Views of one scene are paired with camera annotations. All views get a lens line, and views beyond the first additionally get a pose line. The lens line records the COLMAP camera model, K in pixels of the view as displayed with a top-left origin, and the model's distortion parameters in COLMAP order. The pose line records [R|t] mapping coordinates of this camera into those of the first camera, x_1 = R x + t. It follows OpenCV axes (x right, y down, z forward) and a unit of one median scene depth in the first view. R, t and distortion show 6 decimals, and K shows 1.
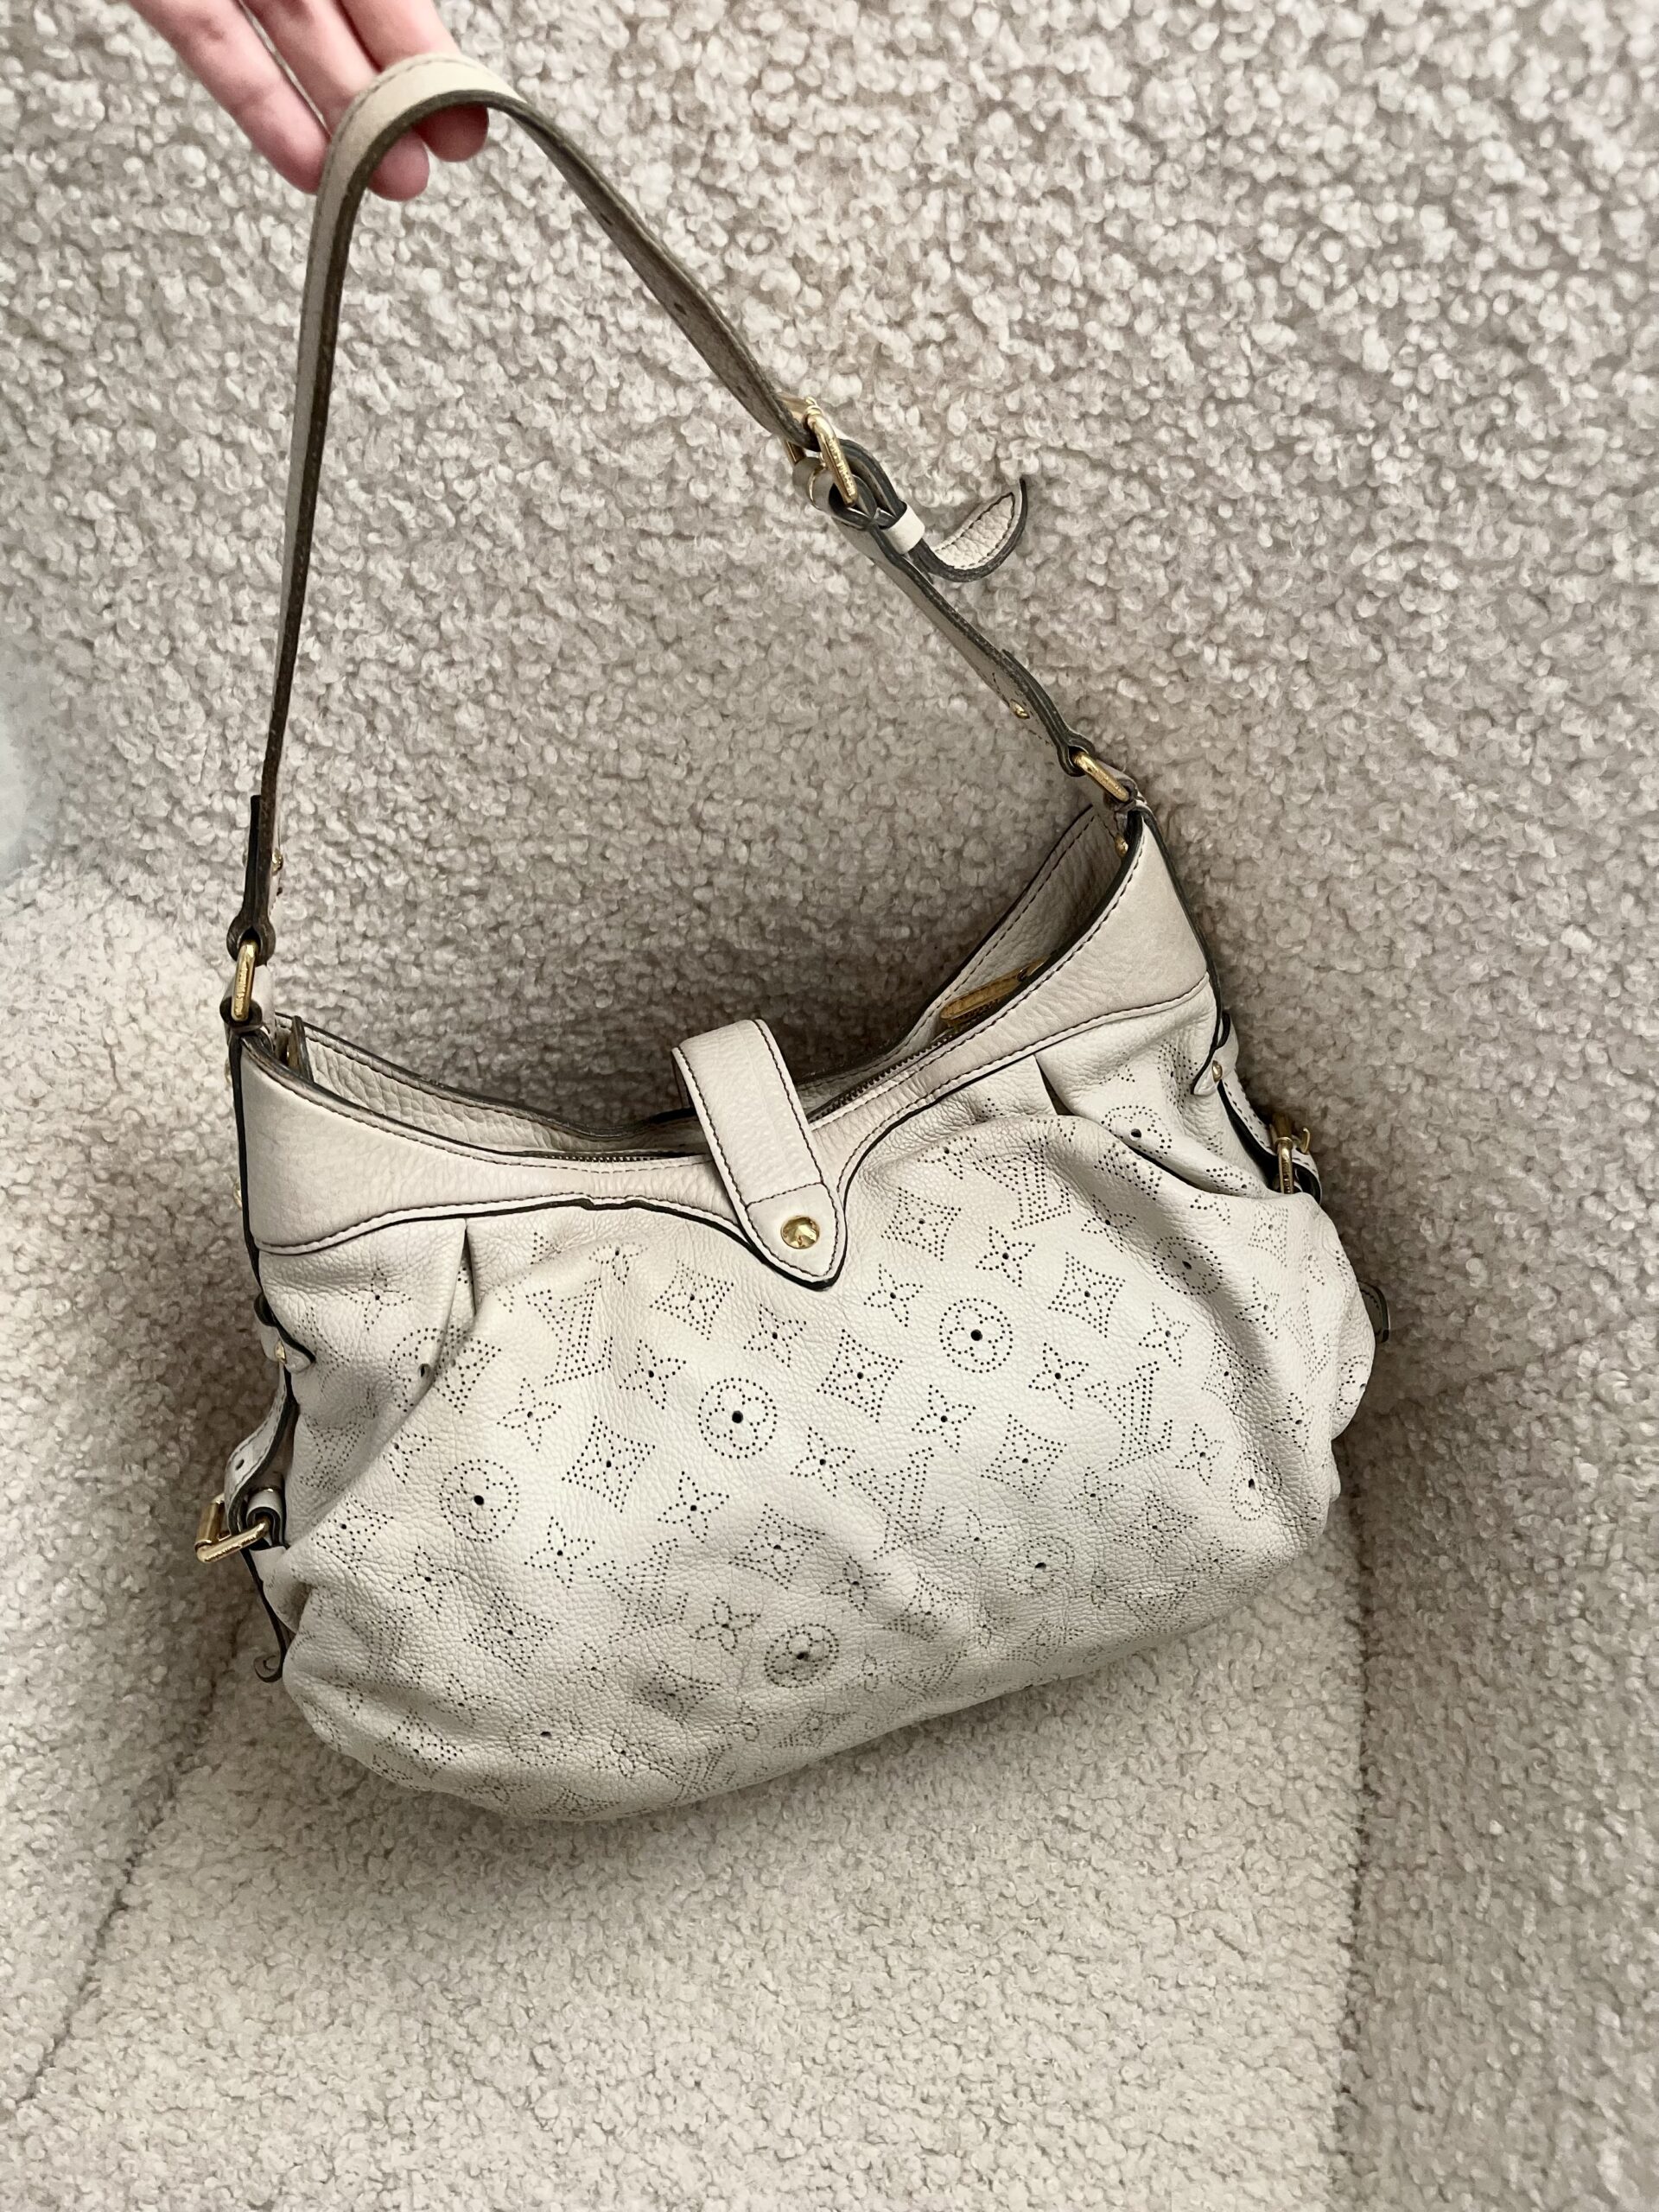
lens RADIAL K [[1701.2, 0, 854.2], [0, 1701.2, 1106.1], [0, 0, 1]] dist [0.021577, -0.042714]
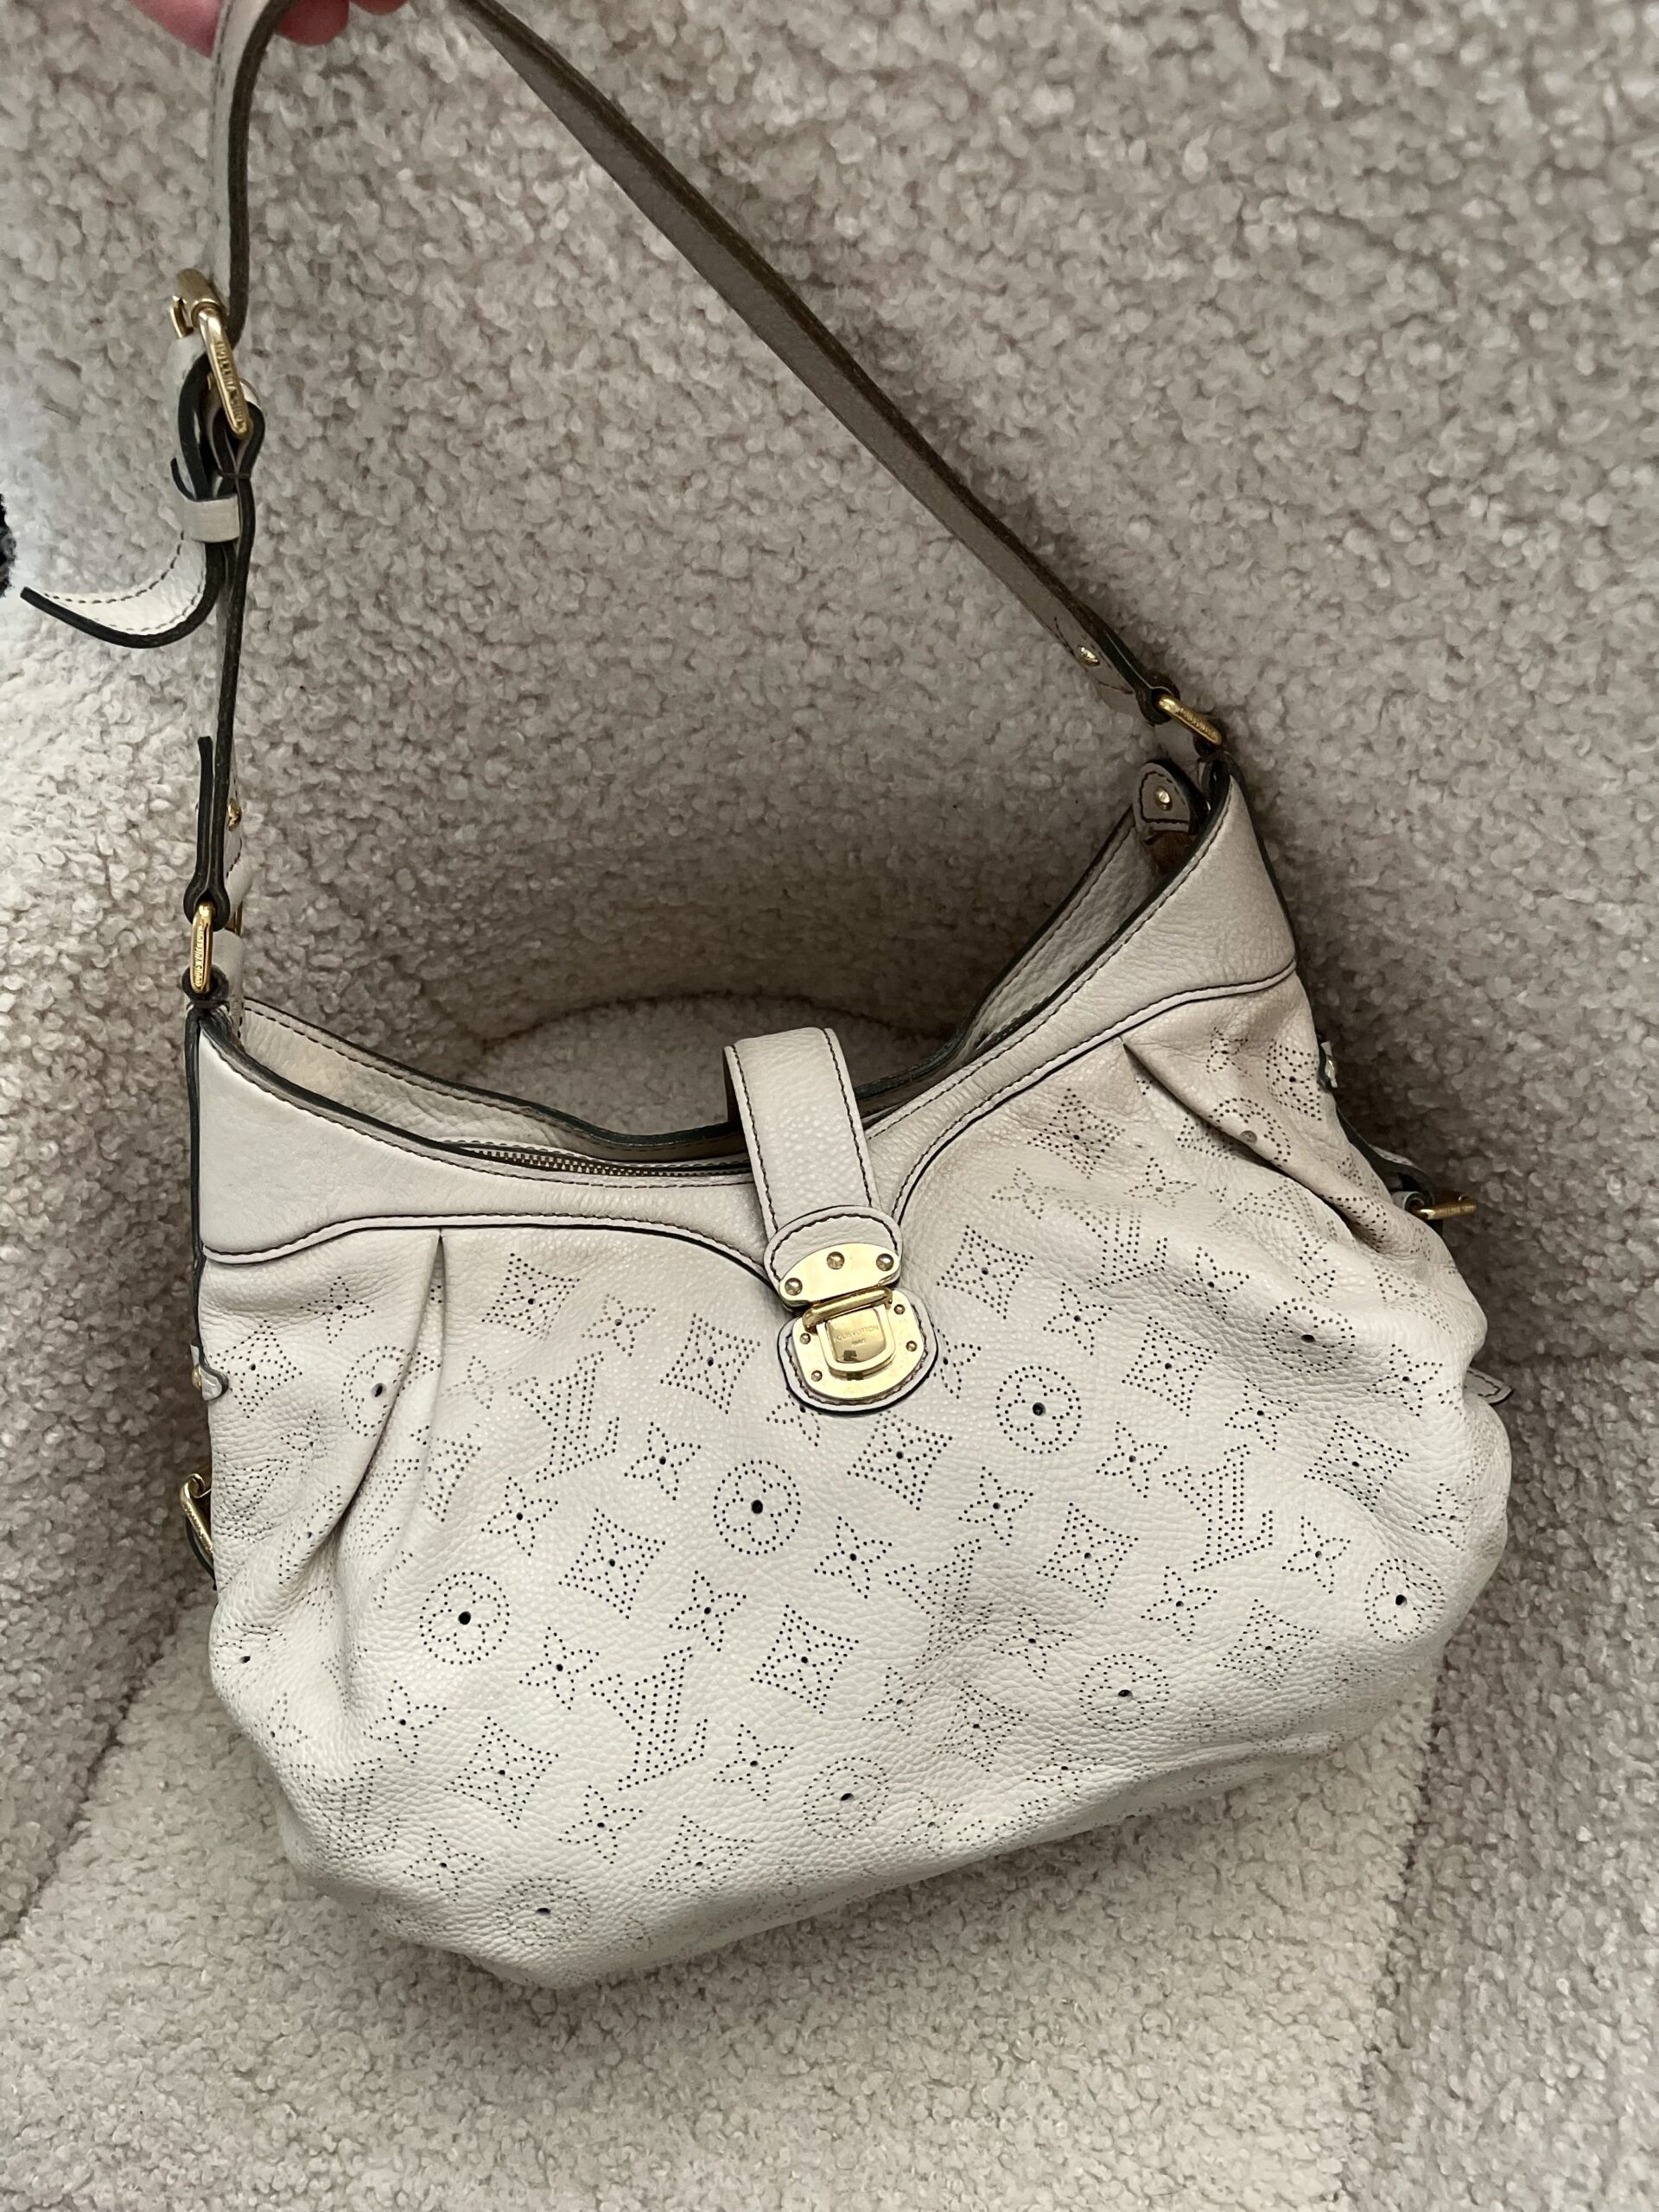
lens RADIAL K [[1701.2, 0, 855.8], [0, 1701.2, 1102.8], [0, 0, 1]] dist [0.021577, -0.042714]
pose [[0.995644, 0.089629, -0.025668, -0.027530], [-0.084127, 0.982356, 0.167031, -0.089377], [0.040186, -0.164144, 0.985618, 0.152283]]
